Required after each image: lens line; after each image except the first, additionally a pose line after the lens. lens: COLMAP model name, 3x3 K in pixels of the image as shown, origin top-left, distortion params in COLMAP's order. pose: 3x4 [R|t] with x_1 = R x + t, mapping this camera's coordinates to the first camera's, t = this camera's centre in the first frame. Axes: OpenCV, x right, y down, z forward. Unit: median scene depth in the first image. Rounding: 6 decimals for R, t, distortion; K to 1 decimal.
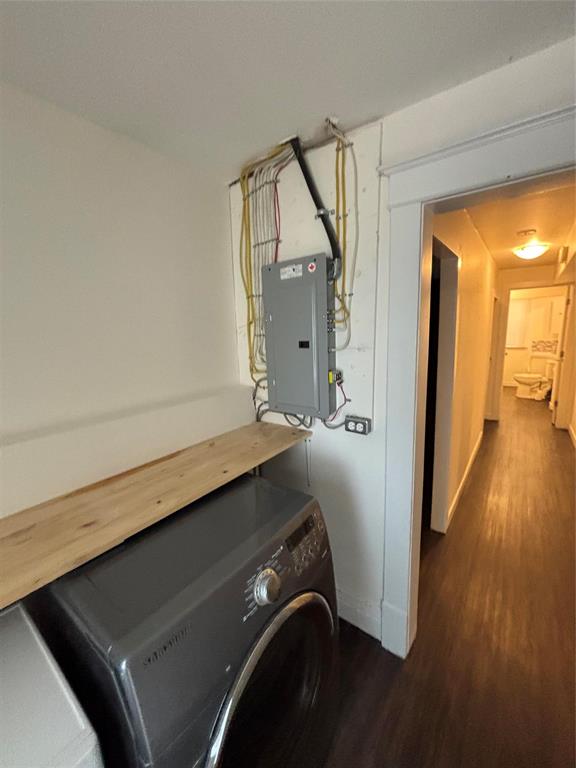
lens RADIAL K [[311.8, 0, 288.0], [0, 311.8, 384.0], [0, 0, 1]] dist [0.030339, -0.000099]
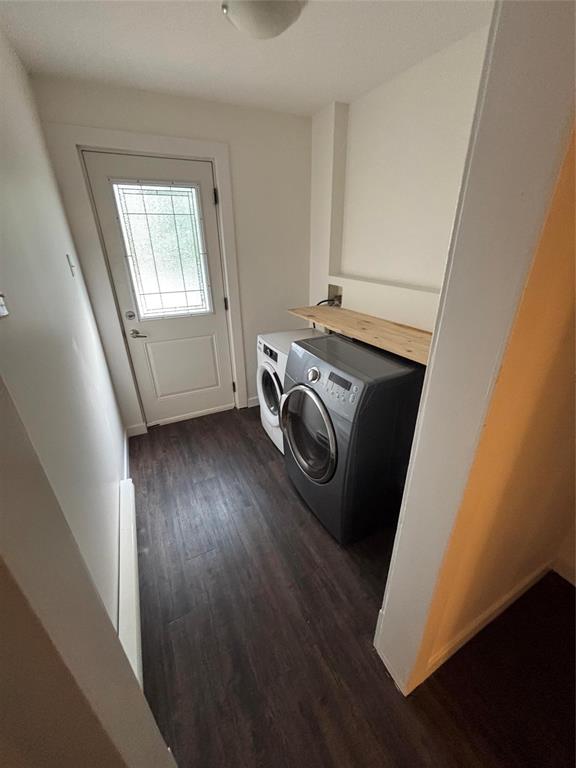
lens RADIAL K [[311.8, 0, 288.0], [0, 311.8, 384.0], [0, 0, 1]] dist [0.030339, -0.000099]
pose [[-0.455237, 0.413590, -0.788481, 1.160723], [-0.116034, 0.850455, 0.513091, -0.205952], [0.882777, 0.325068, -0.339168, 1.168813]]
